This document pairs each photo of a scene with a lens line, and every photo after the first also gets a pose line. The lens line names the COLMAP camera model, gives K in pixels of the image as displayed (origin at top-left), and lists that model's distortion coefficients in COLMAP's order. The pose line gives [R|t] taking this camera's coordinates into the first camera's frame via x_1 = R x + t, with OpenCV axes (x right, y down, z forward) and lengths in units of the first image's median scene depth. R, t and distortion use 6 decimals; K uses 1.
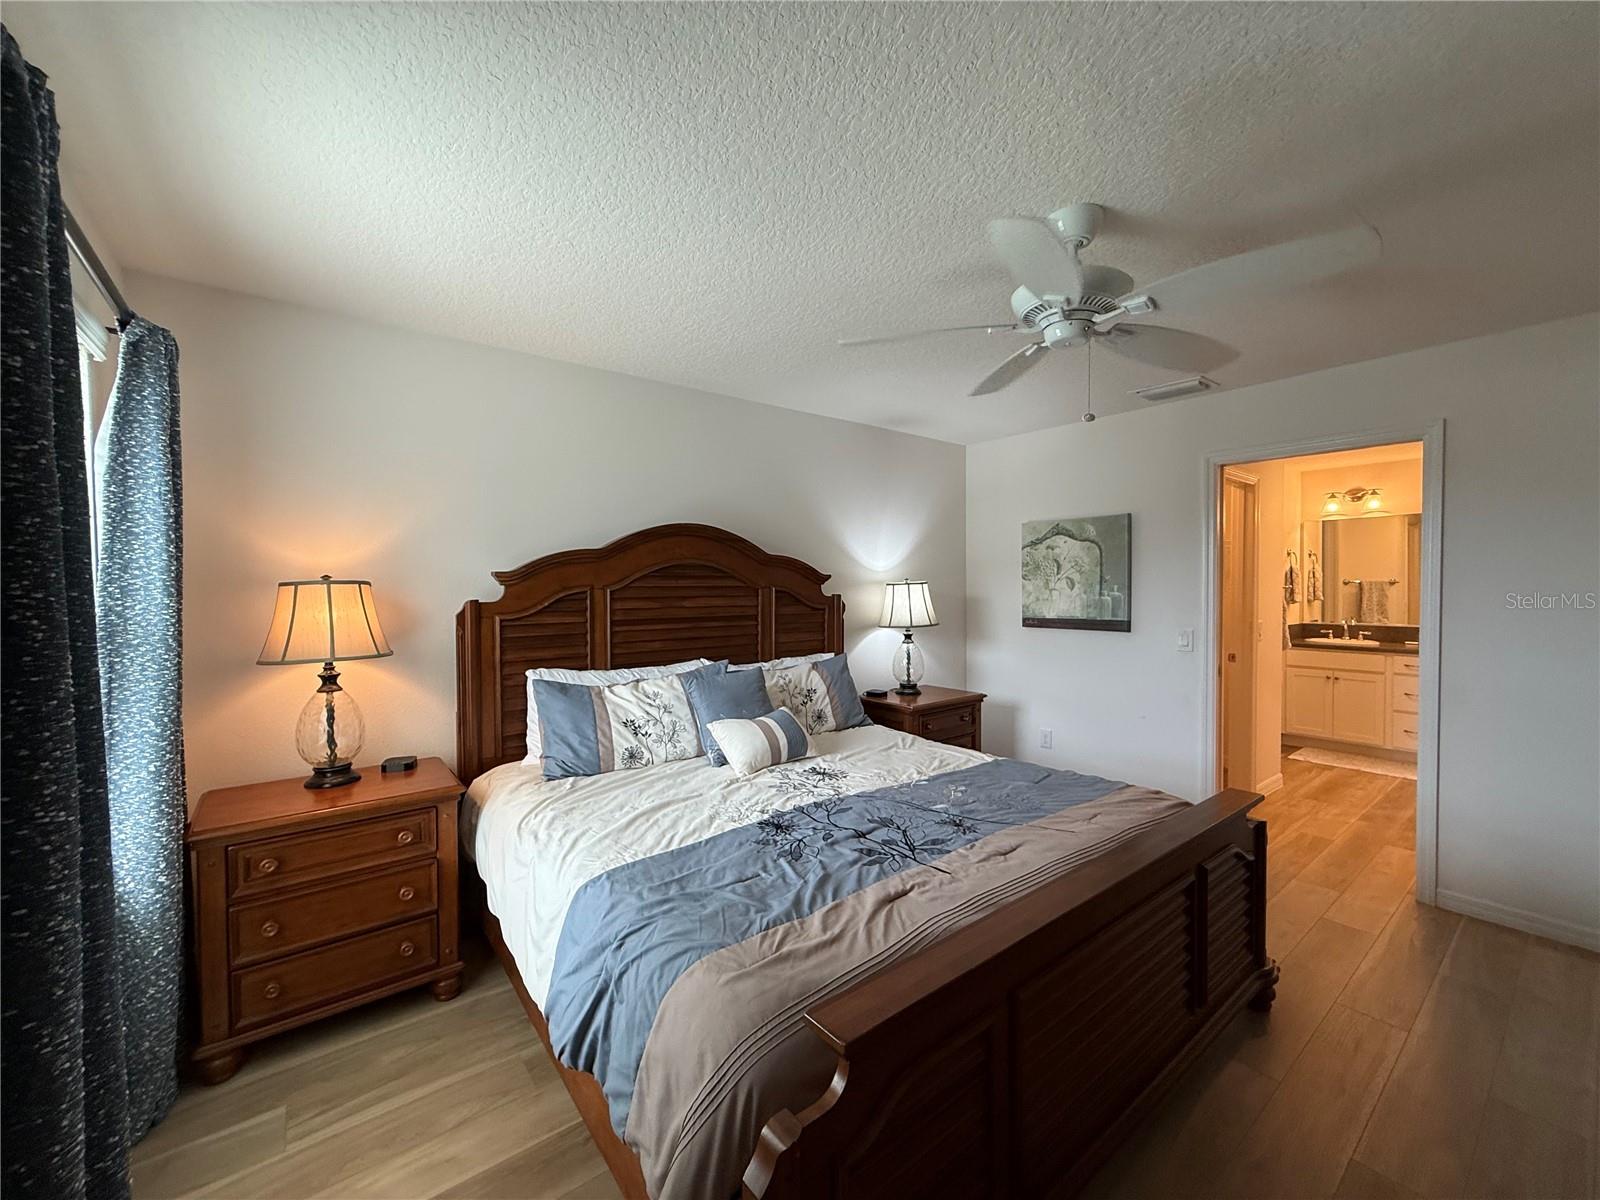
lens RADIAL K [[640.5, 0, 791.7], [0, 640.5, 601.8], [0, 0, 1]] dist [-0.000949, 0.000031]
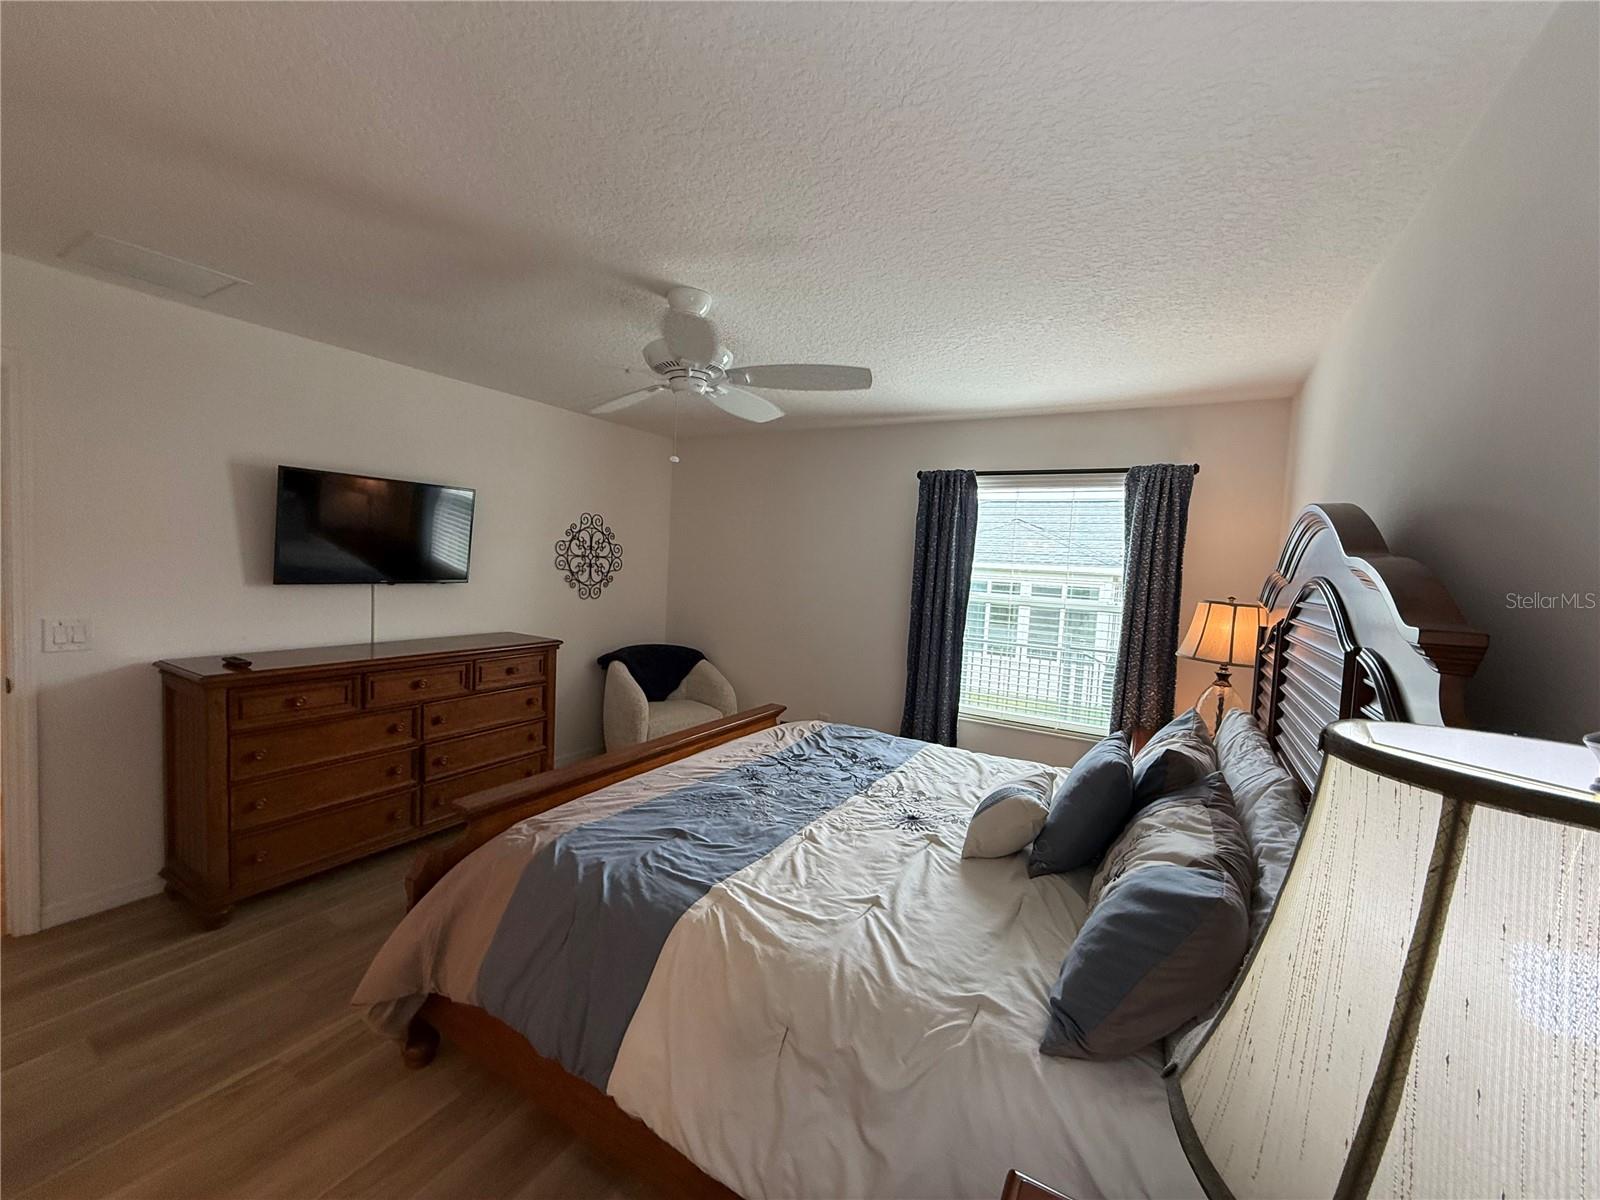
lens RADIAL K [[640.5, 0, 791.7], [0, 640.5, 601.8], [0, 0, 1]] dist [-0.000949, 0.000031]
pose [[-0.931984, -0.035405, -0.360766, 0.568243], [-0.067073, 0.994877, 0.075638, -0.070984], [0.356240, 0.094691, -0.929584, 1.899687]]
